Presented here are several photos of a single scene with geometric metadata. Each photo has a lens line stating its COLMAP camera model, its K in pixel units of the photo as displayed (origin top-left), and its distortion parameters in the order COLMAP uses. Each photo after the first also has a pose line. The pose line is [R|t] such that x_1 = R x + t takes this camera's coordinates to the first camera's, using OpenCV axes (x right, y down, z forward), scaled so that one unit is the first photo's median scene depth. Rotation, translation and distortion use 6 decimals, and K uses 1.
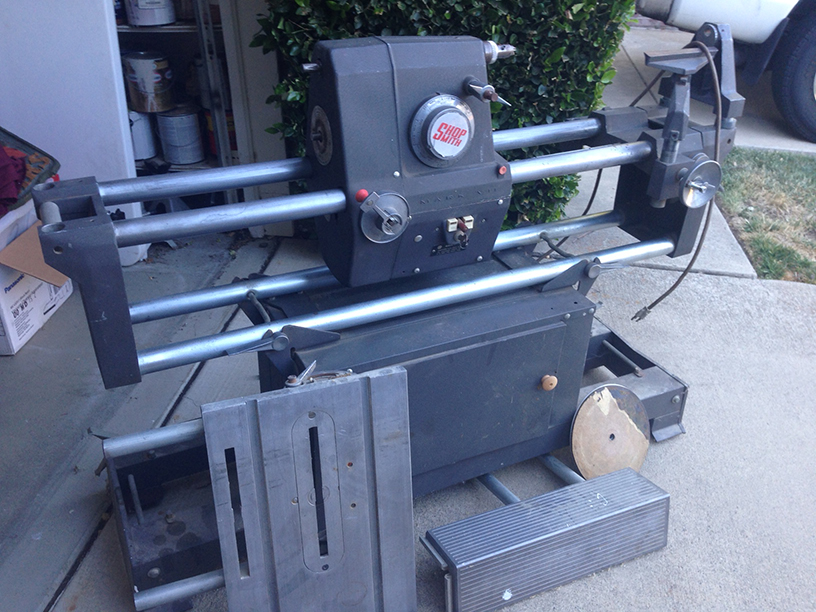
lens RADIAL K [[790.7, 0, 406.0], [0, 790.7, 306.9], [0, 0, 1]] dist [0.117183, 0.000000]
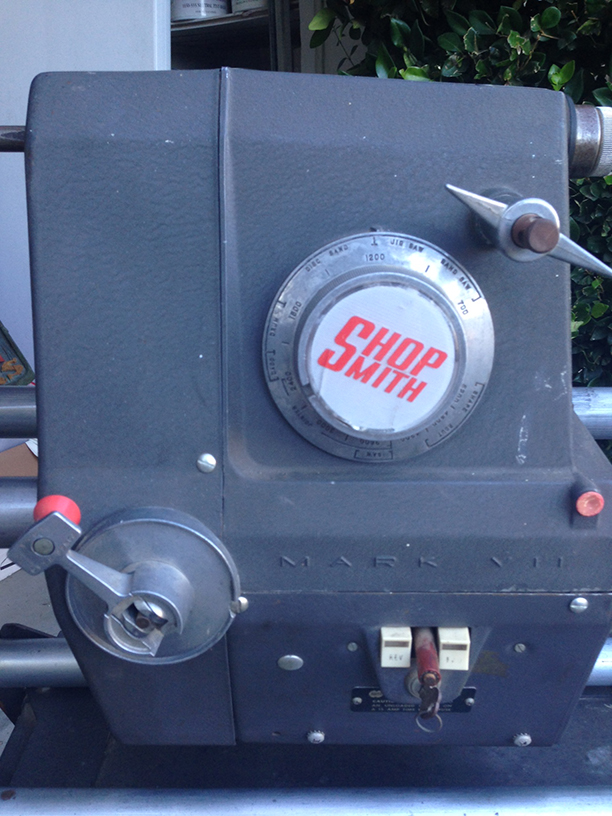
lens RADIAL K [[790.7, 0, 305.8], [0, 790.7, 404.4], [0, 0, 1]] dist [0.117183, 0.000000]
pose [[0.912501, 0.122806, -0.390207, 0.142158], [-0.197513, 0.967587, -0.157365, -0.144455], [0.358234, 0.220666, 0.907180, 0.707025]]
